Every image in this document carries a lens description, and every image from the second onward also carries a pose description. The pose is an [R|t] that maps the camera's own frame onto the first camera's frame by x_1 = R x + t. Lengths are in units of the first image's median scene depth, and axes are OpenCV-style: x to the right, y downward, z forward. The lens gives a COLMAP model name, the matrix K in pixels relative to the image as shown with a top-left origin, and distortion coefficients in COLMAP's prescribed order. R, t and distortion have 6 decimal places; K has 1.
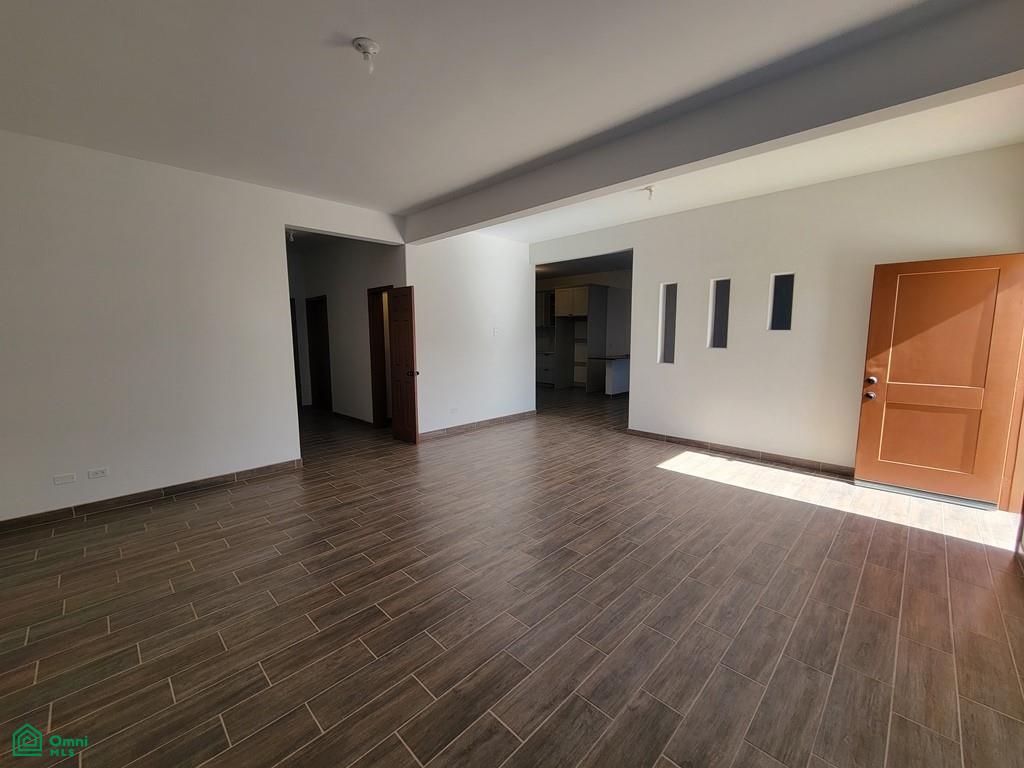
lens RADIAL K [[419.2, 0, 514.5], [0, 419.2, 383.1], [0, 0, 1]] dist [0.003366, -0.000289]
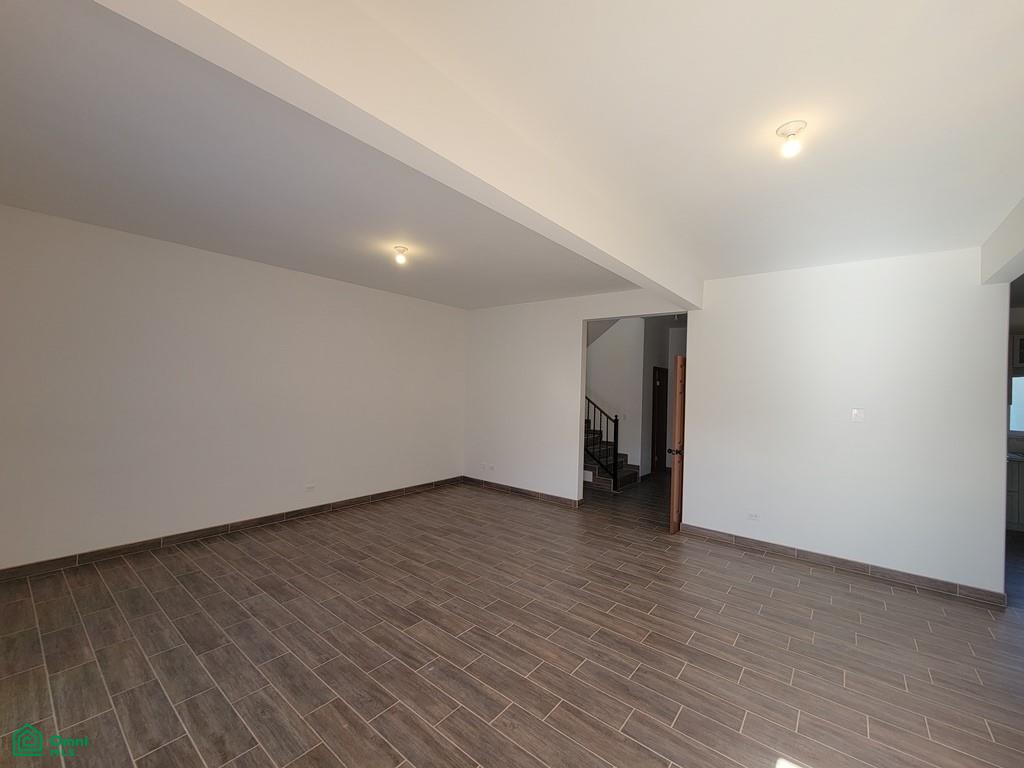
lens RADIAL K [[419.2, 0, 514.5], [0, 419.2, 383.1], [0, 0, 1]] dist [0.003366, -0.000289]
pose [[0.101514, -0.000799, -0.994834, 1.127529], [-0.152114, 0.988228, -0.016315, -0.185239], [0.983136, 0.152985, 0.100197, 1.011729]]
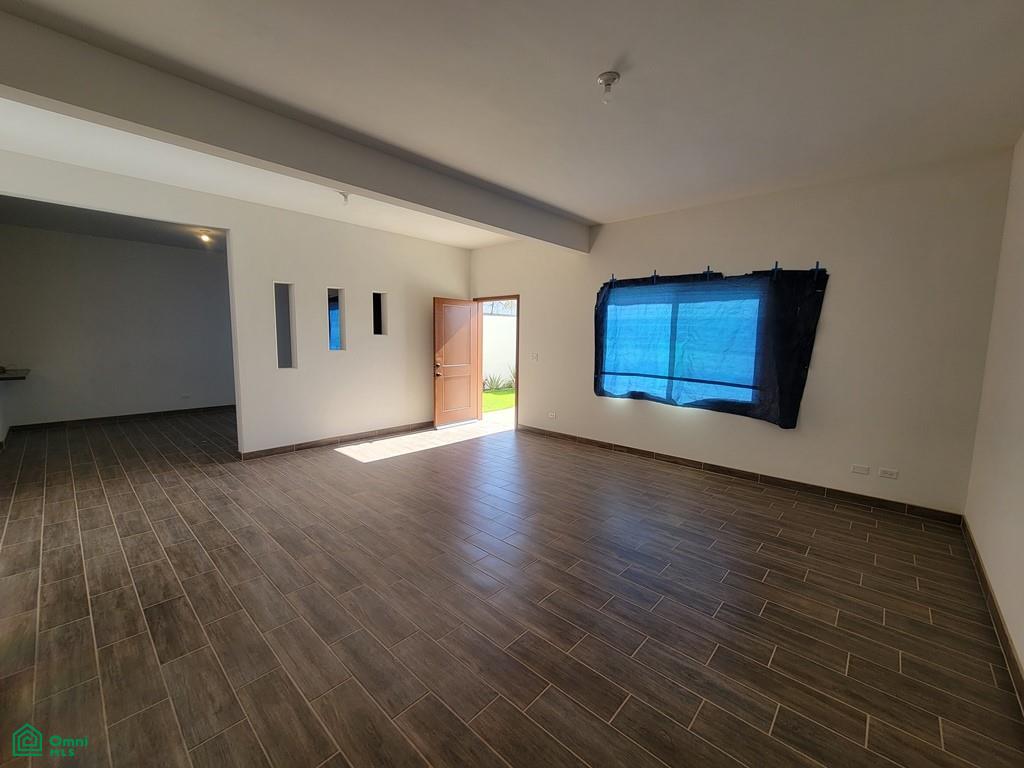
lens RADIAL K [[419.2, 0, 514.5], [0, 419.2, 383.1], [0, 0, 1]] dist [0.003366, -0.000289]
pose [[-0.038165, -0.108485, 0.993365, -1.098020], [0.111519, 0.987417, 0.112120, -0.118095], [-0.993029, 0.115058, -0.025586, 0.980659]]
